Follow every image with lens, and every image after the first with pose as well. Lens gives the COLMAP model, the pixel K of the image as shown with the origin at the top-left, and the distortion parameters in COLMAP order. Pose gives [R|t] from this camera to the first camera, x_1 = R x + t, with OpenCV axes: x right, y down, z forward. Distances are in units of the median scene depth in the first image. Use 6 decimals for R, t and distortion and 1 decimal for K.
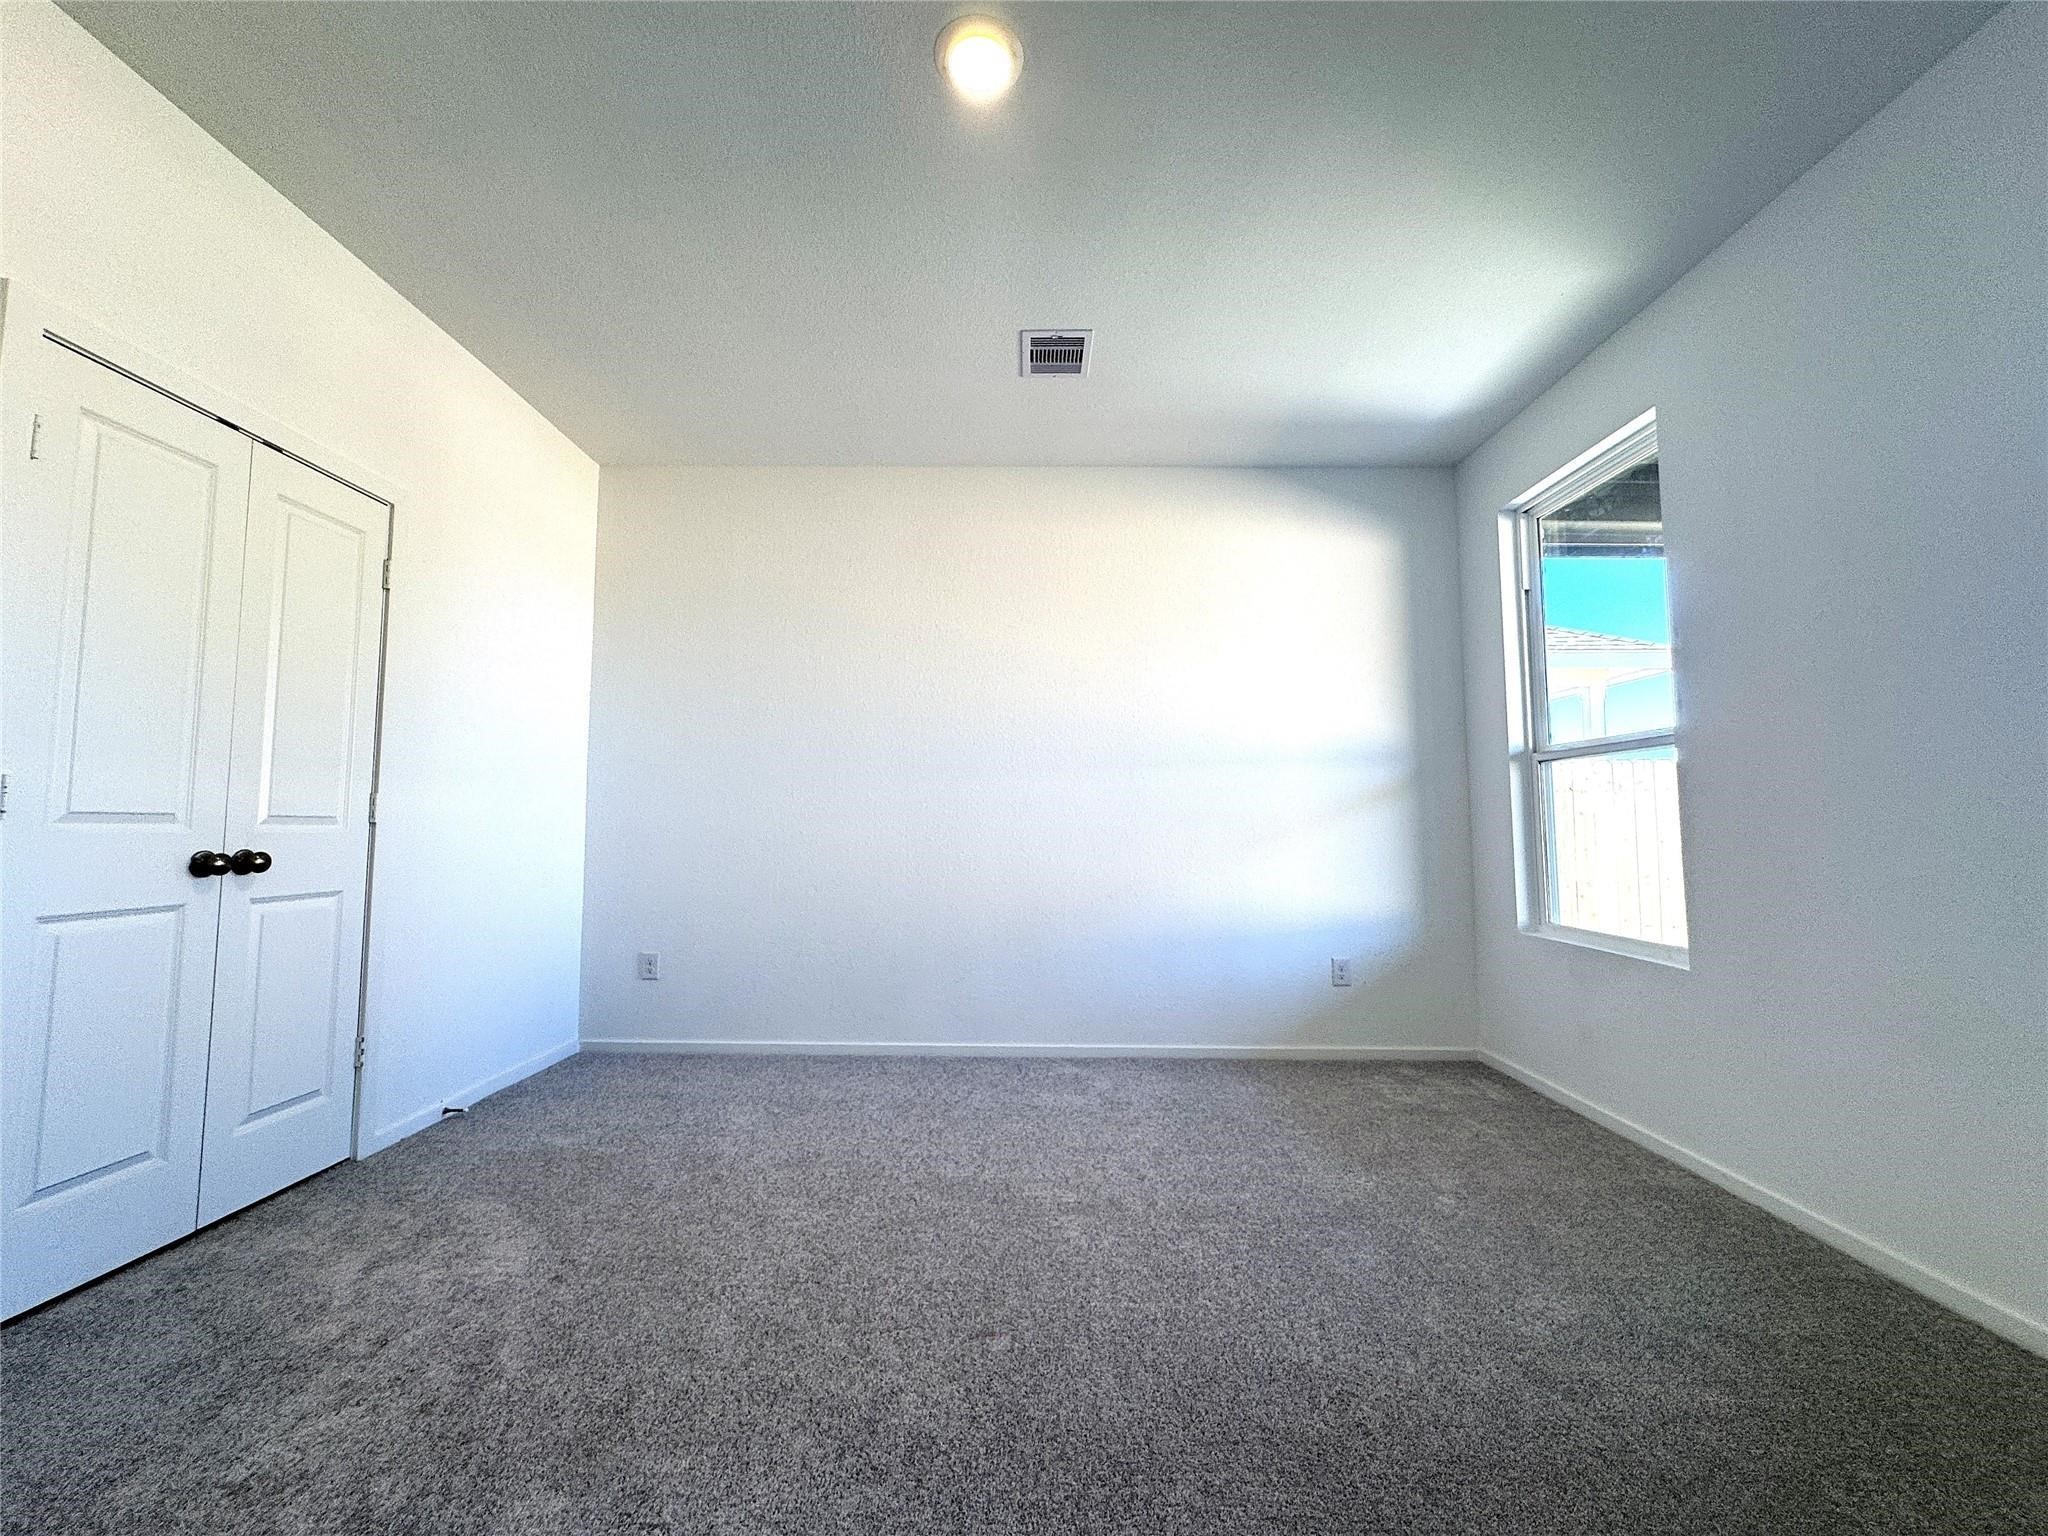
lens RADIAL K [[822.2, 0, 1015.0], [0, 822.2, 767.4], [0, 0, 1]] dist [-0.001863, 0.000063]
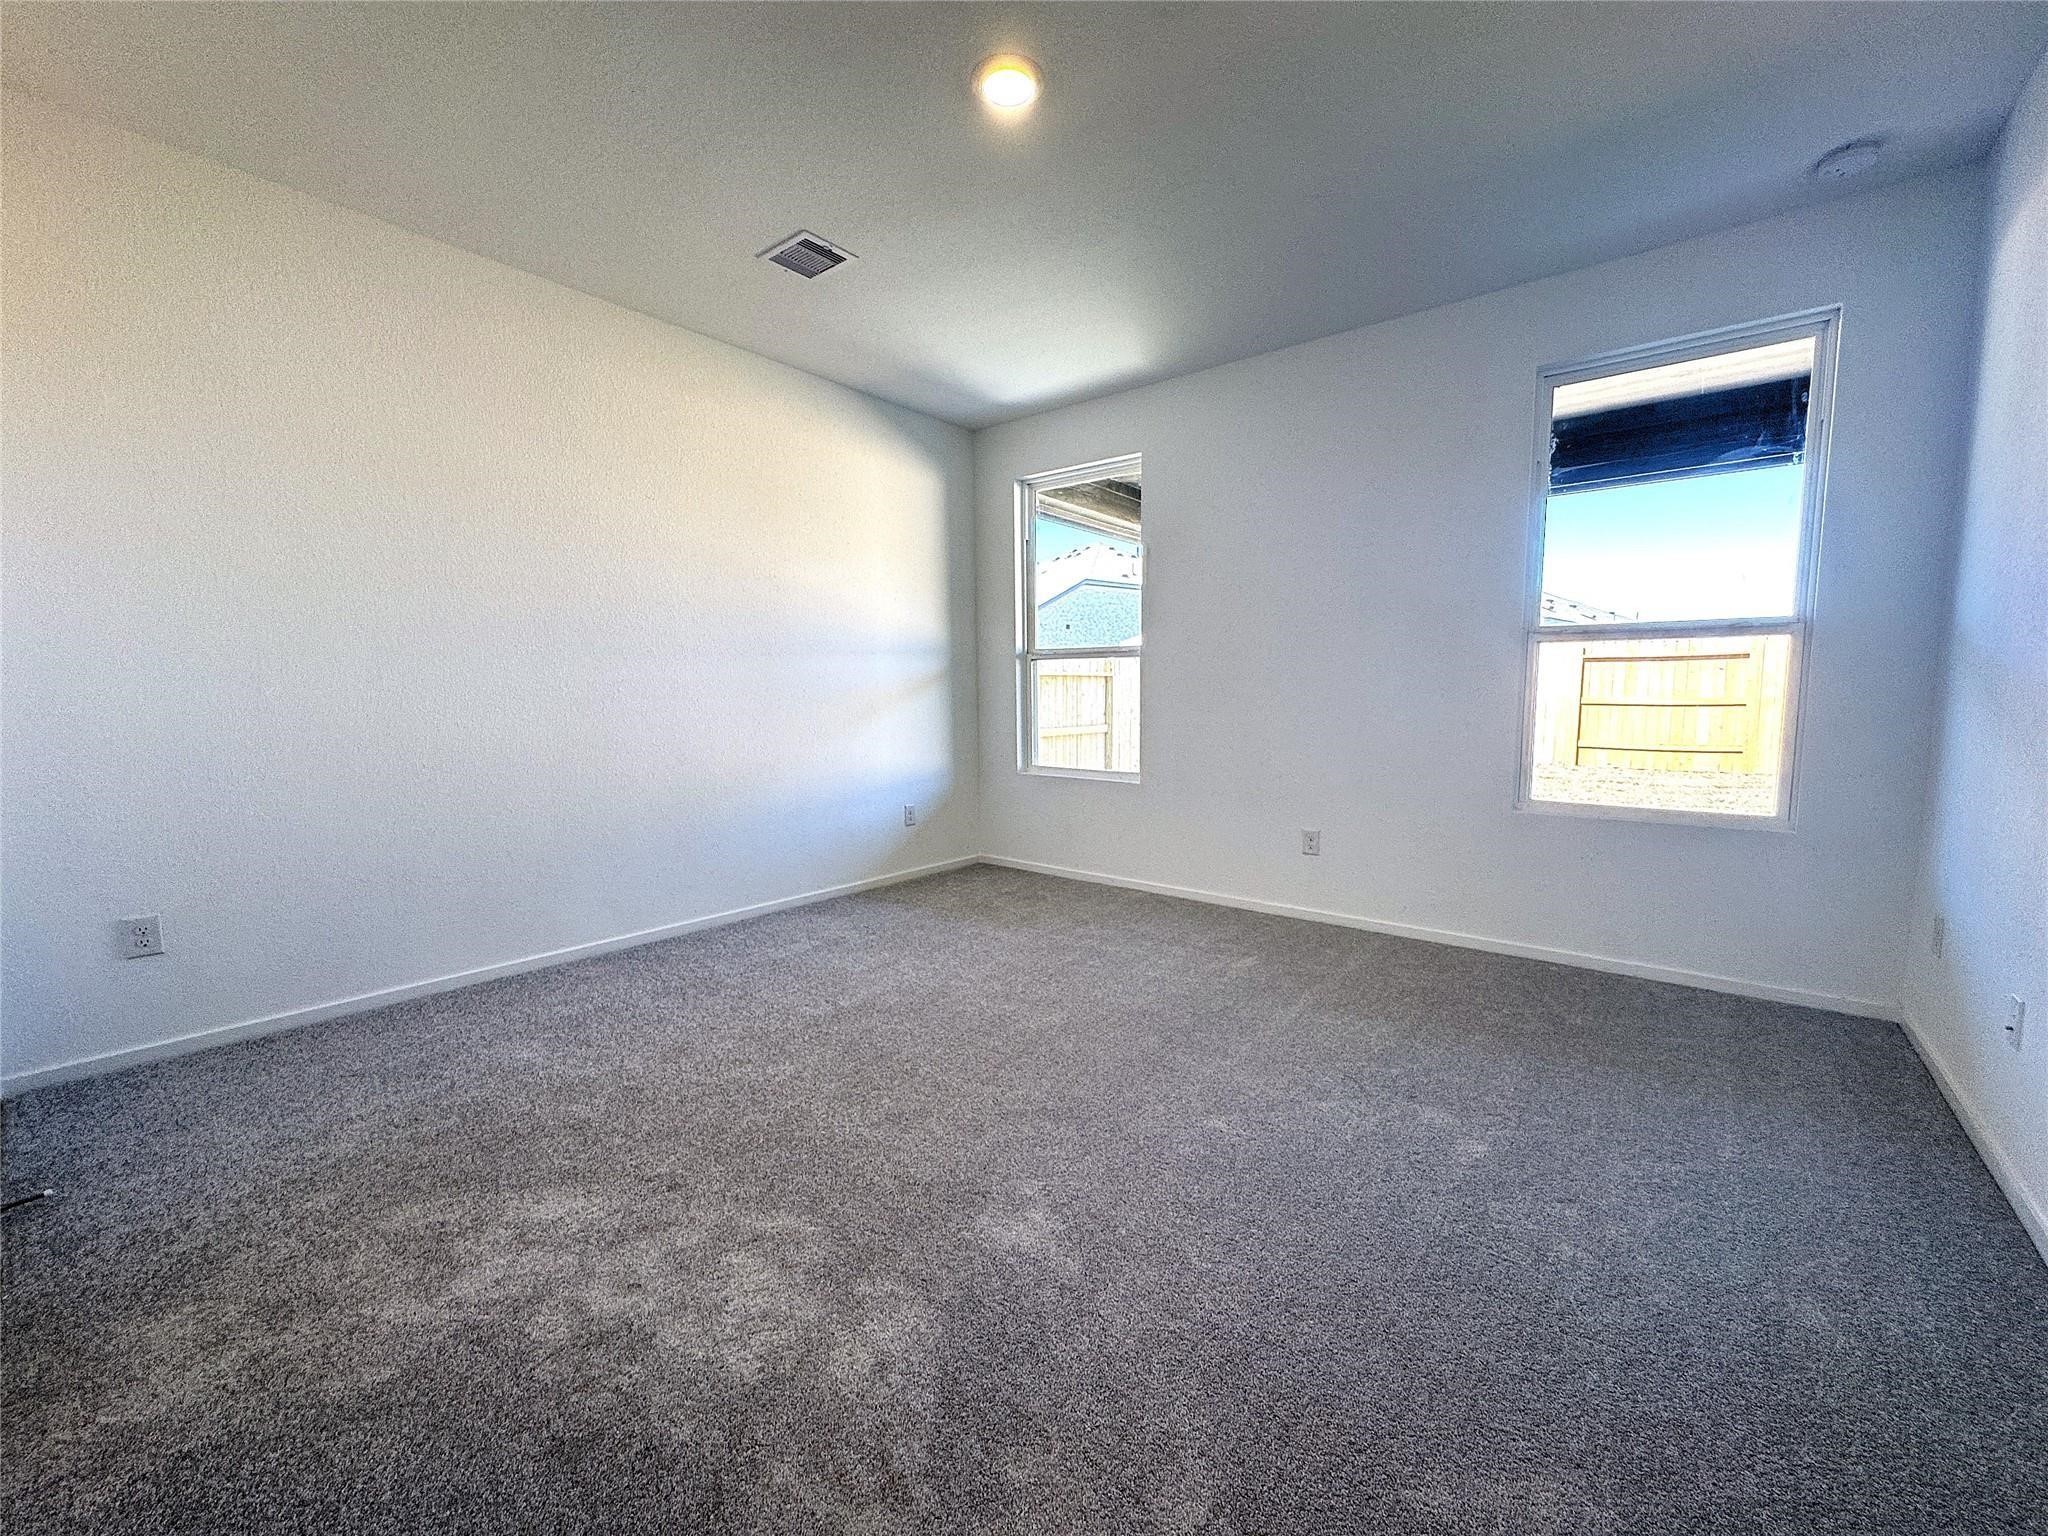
lens RADIAL K [[822.2, 0, 1021.7], [0, 822.2, 764.3], [0, 0, 1]] dist [-0.001863, 0.000063]
pose [[0.625171, -0.076610, 0.776719, -0.561617], [-0.051738, 0.988914, 0.139183, -0.026610], [-0.778771, -0.127199, 0.614276, 0.066865]]
